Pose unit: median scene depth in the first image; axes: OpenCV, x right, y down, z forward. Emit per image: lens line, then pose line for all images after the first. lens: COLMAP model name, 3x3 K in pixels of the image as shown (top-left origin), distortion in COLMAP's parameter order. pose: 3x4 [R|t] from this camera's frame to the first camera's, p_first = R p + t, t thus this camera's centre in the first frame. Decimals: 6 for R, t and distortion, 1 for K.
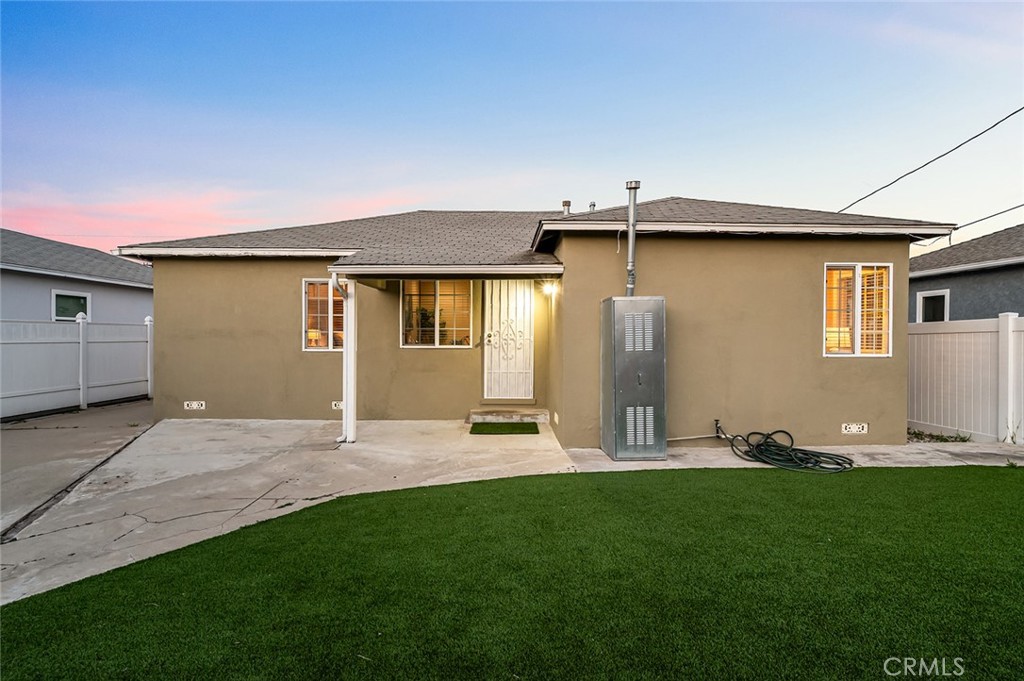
lens RADIAL K [[476.8, 0, 512.0], [0, 476.8, 340.5], [0, 0, 1]] dist [-0.001360, -0.000113]
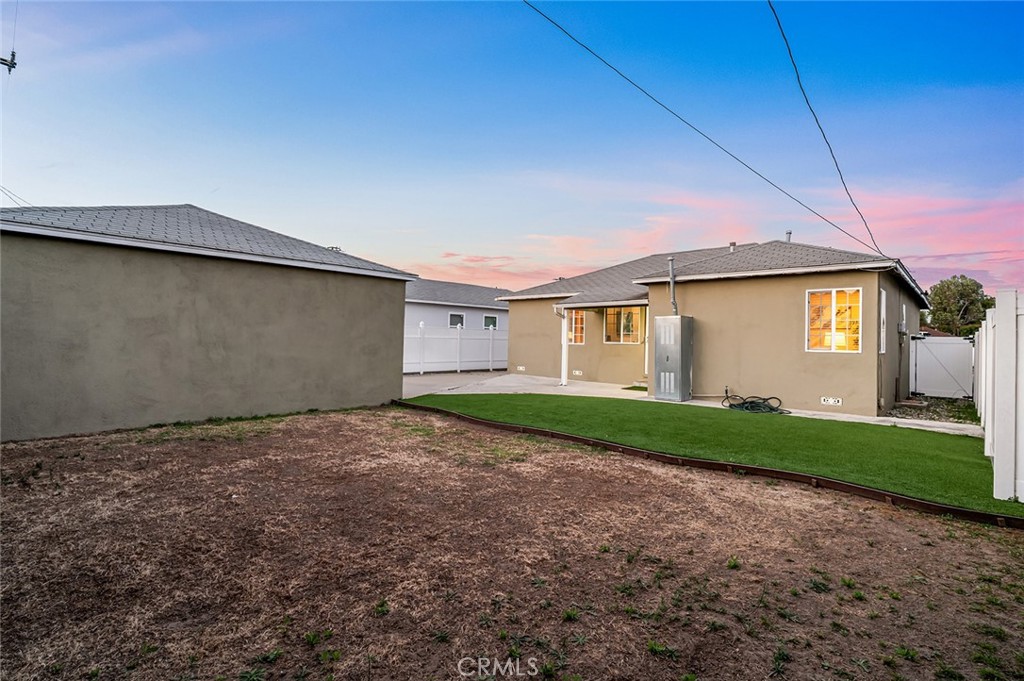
lens RADIAL K [[465.8, 0, 512.0], [0, 465.8, 340.5], [0, 0, 1]] dist [0.000180, 0.000016]
pose [[0.726701, 0.016477, -0.686756, 0.995795], [-0.027156, 0.999620, -0.004752, 0.031401], [0.686417, 0.022103, 0.726873, -0.732455]]
